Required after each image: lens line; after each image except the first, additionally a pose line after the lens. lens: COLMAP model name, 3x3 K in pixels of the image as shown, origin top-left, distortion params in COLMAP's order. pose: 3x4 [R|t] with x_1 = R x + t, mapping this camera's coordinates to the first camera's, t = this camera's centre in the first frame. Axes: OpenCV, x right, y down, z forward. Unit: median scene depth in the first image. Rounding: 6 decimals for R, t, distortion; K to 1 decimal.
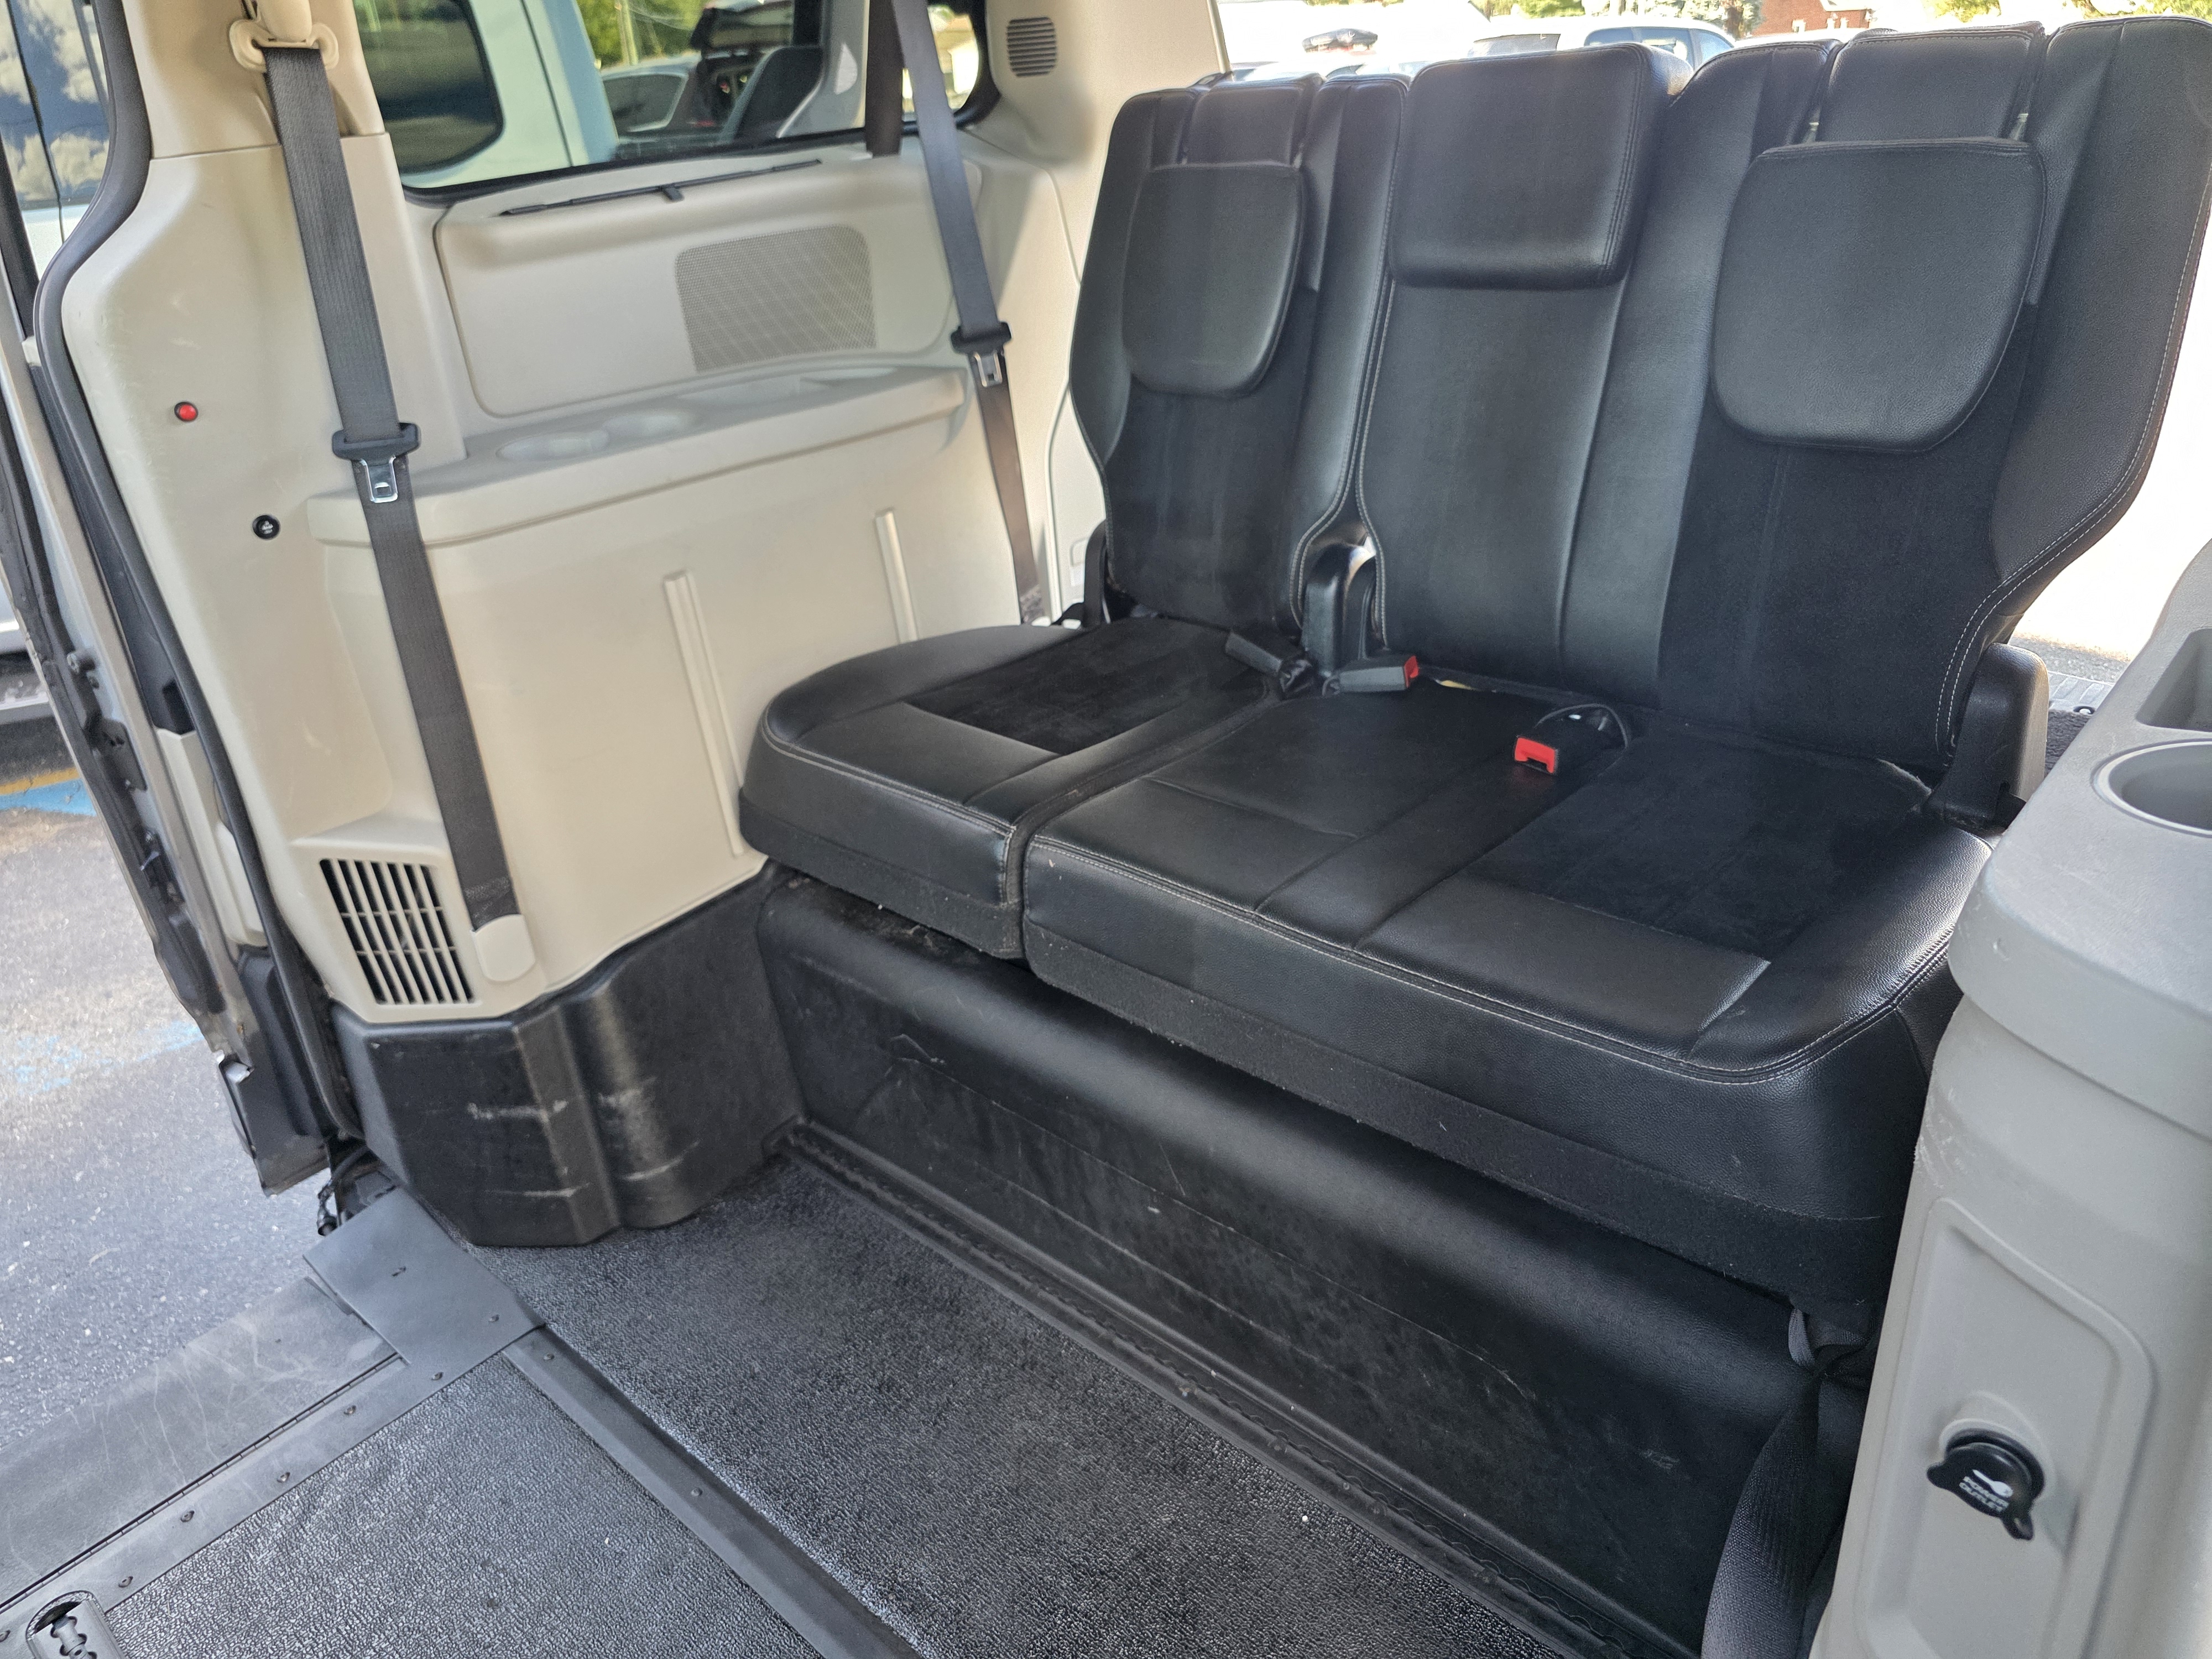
lens RADIAL K [[1565.8, 0, 1106.0], [0, 1565.8, 829.5], [0, 0, 1]] dist [0.026439, -0.024453]
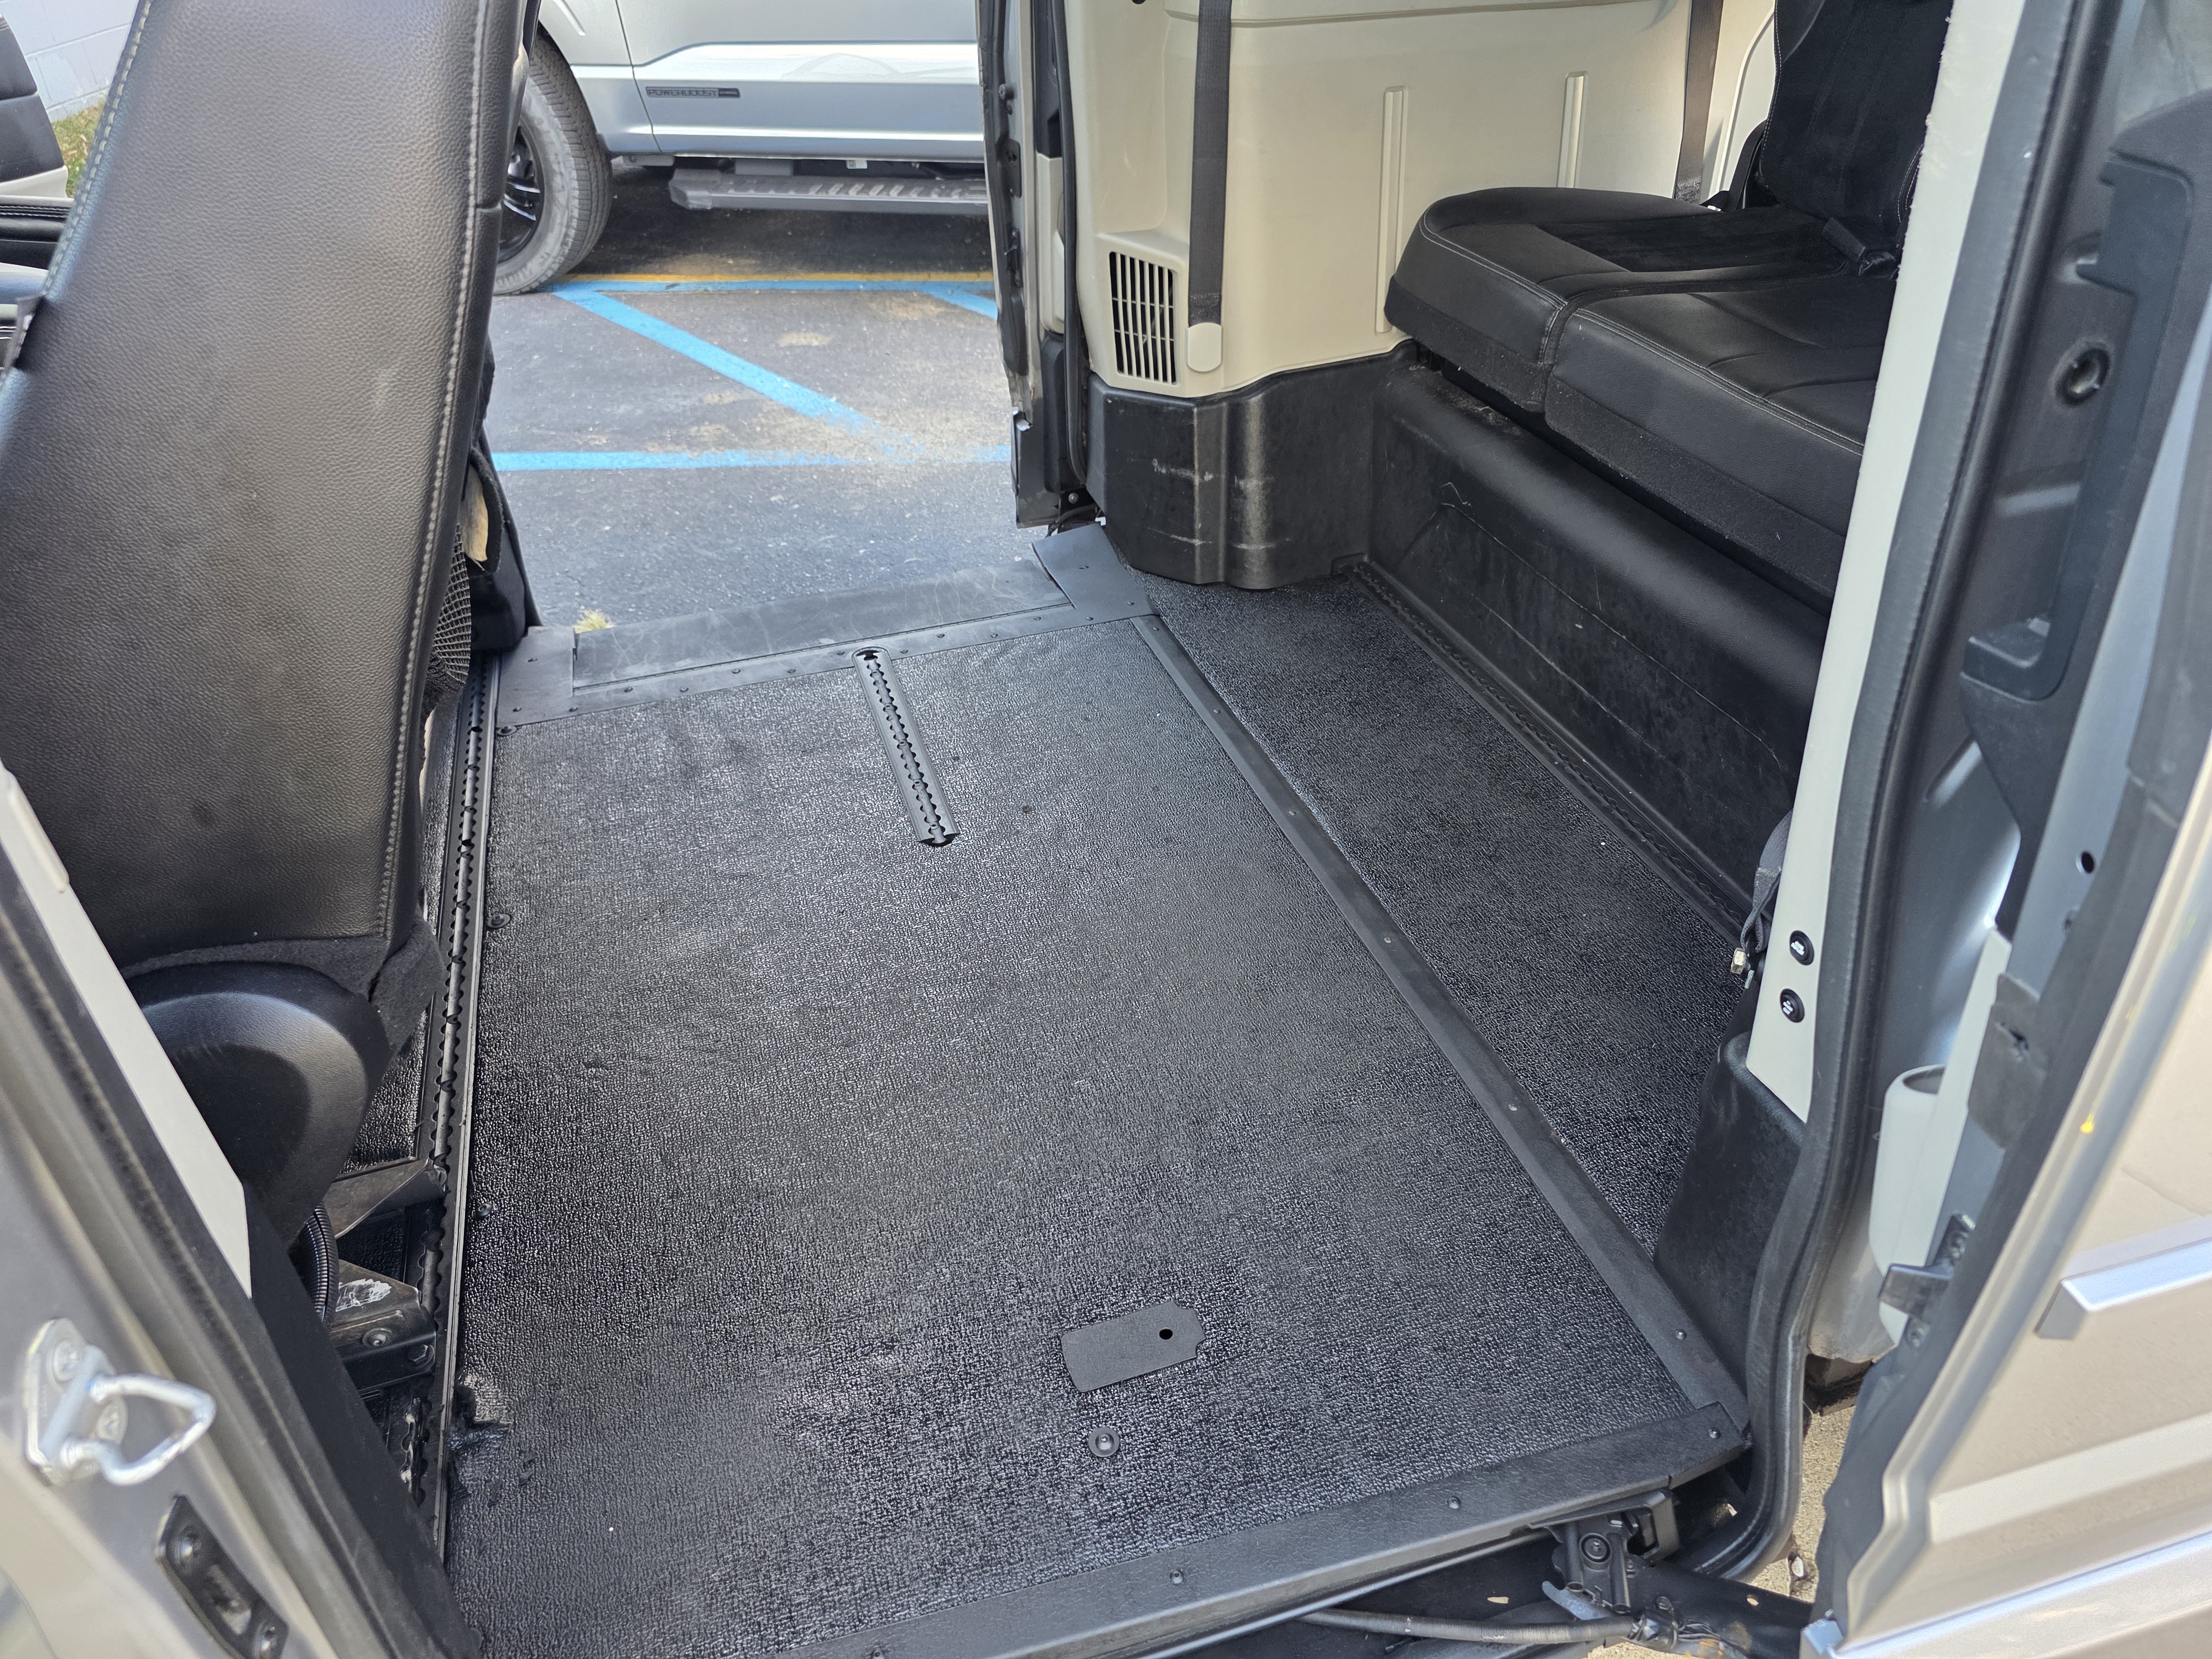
lens RADIAL K [[1513.8, 0, 1106.0], [0, 1513.8, 829.5], [0, 0, 1]] dist [0.106409, -0.109335]
pose [[0.865947, 0.326921, -0.378495, 0.210043], [-0.258375, 0.940396, 0.221129, 0.198908], [0.428227, -0.093693, 0.898801, -0.334374]]
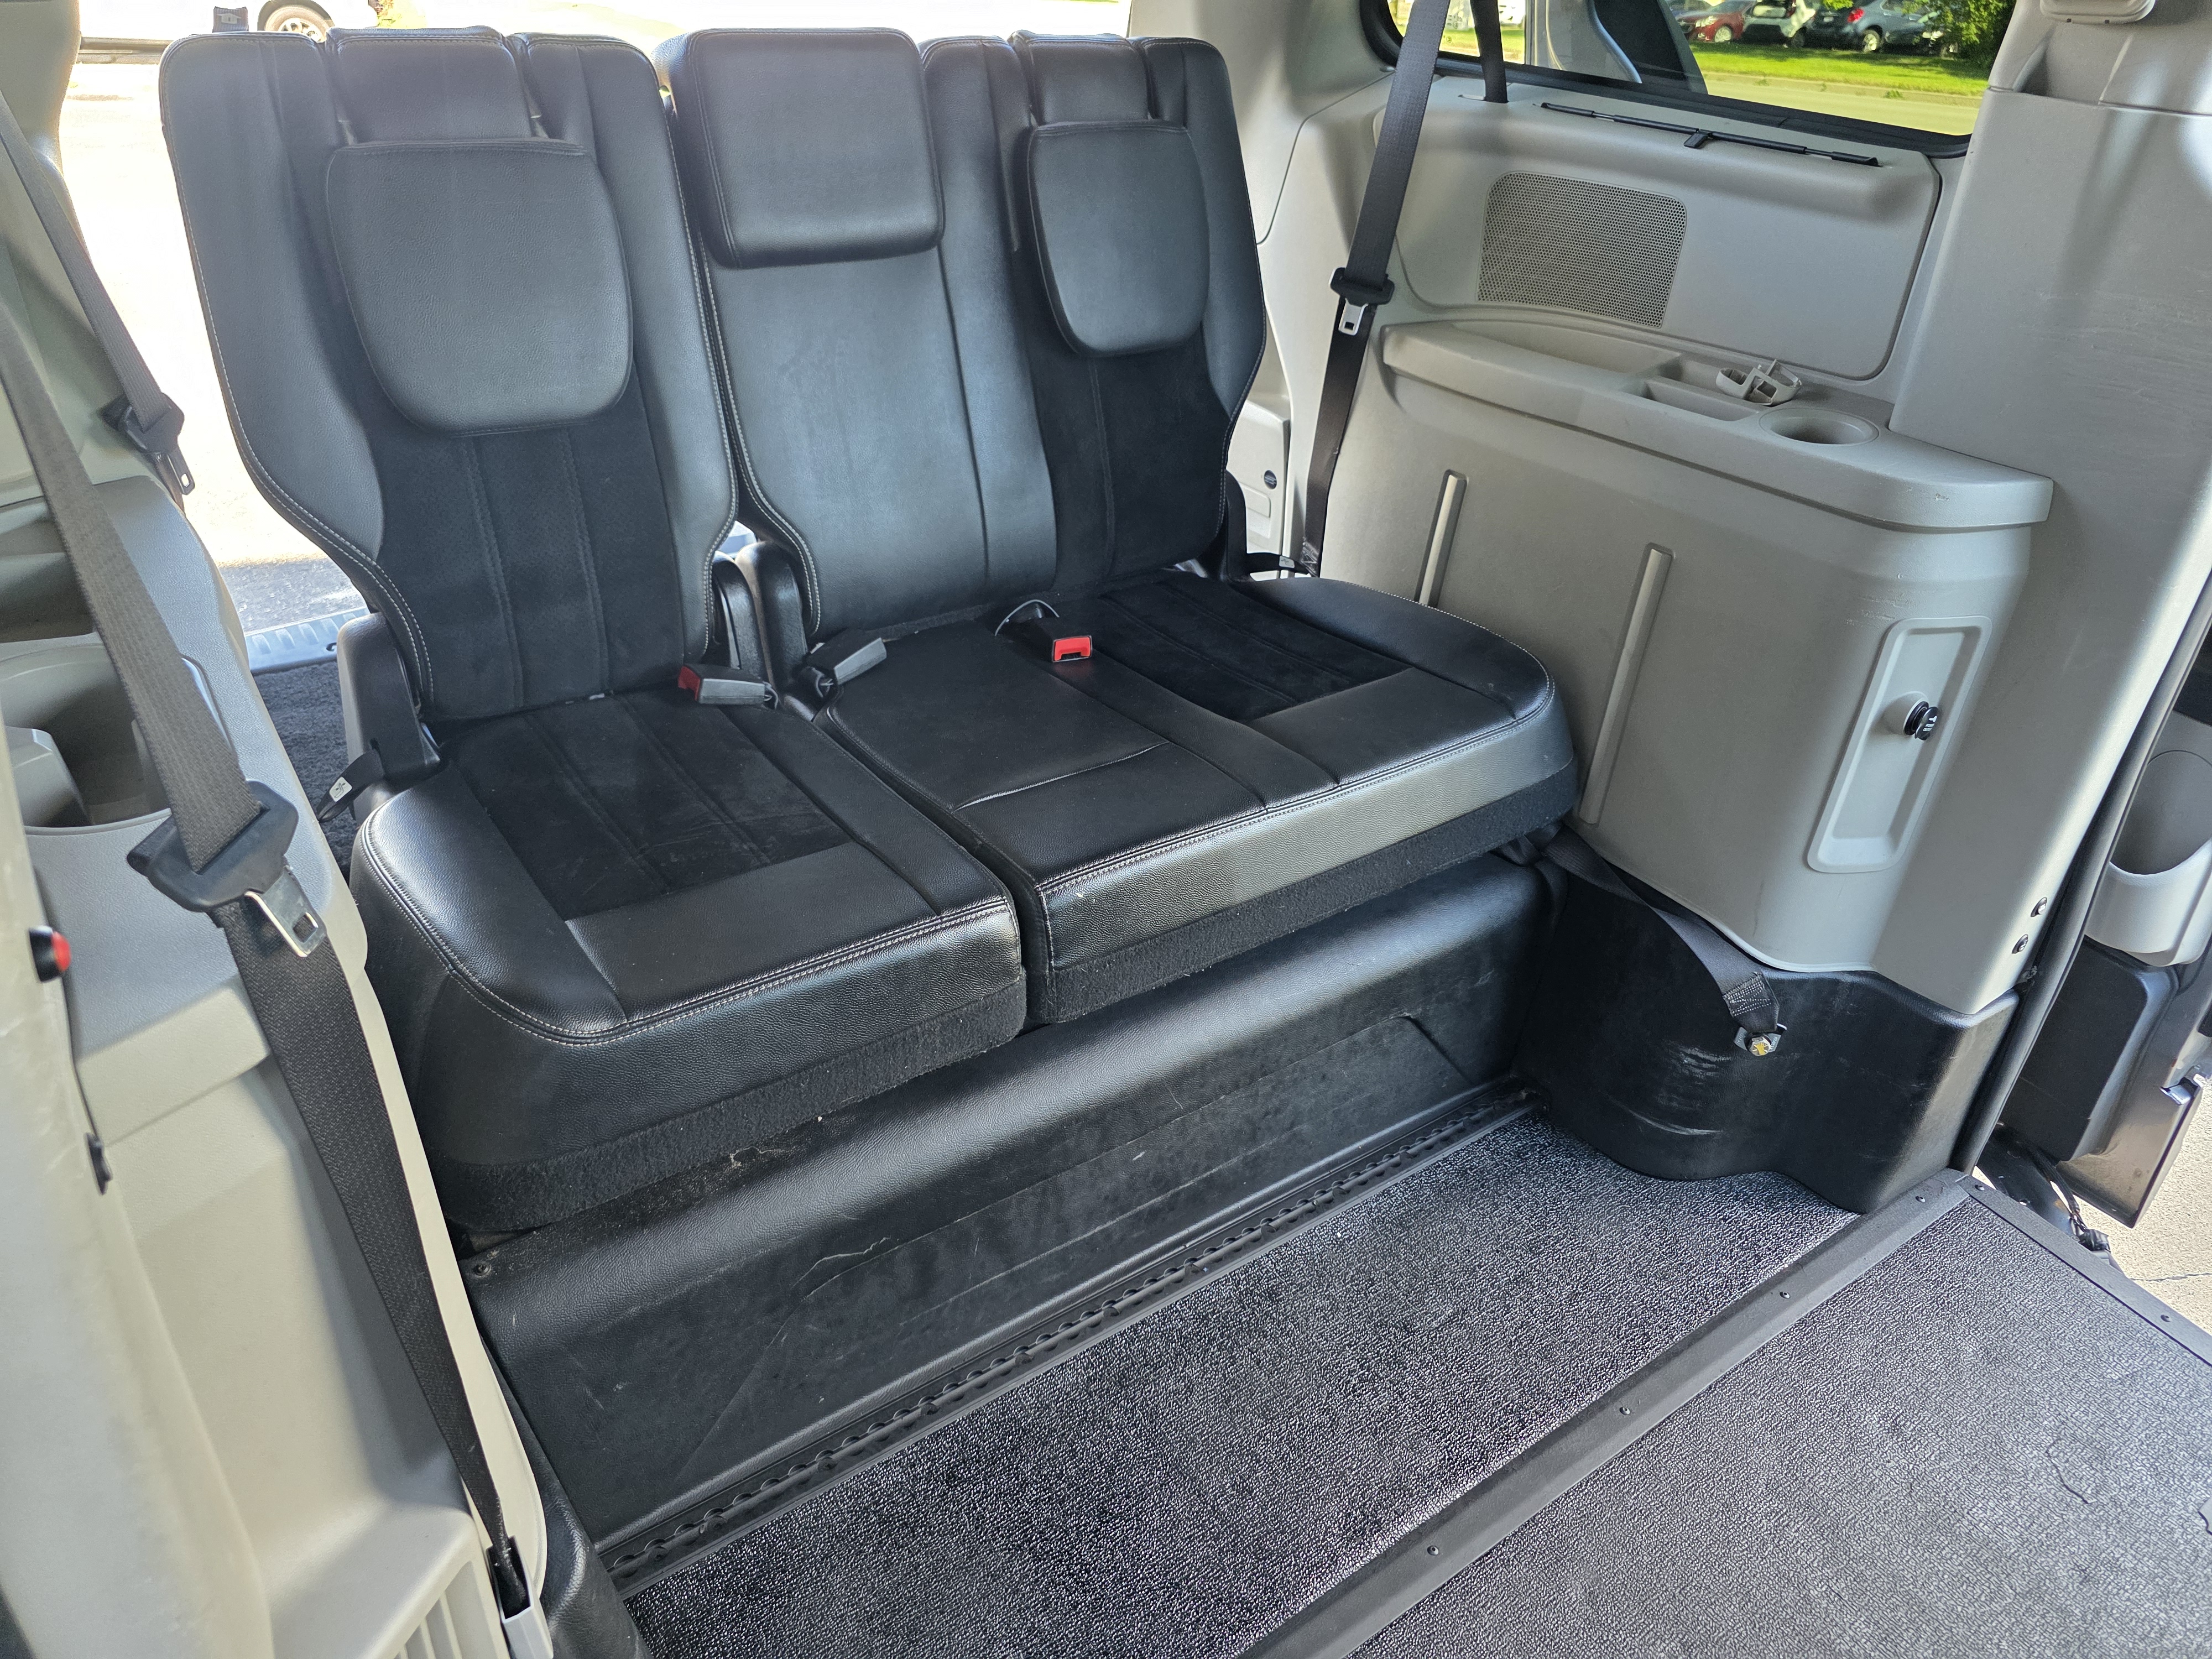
lens RADIAL K [[1513.8, 0, 1106.0], [0, 1513.8, 829.5], [0, 0, 1]] dist [0.106409, -0.109335]
pose [[0.193900, -0.414767, 0.889028, -0.718047], [0.377320, 0.868047, 0.322683, -0.258727], [-0.905556, 0.272881, 0.324814, 0.565305]]
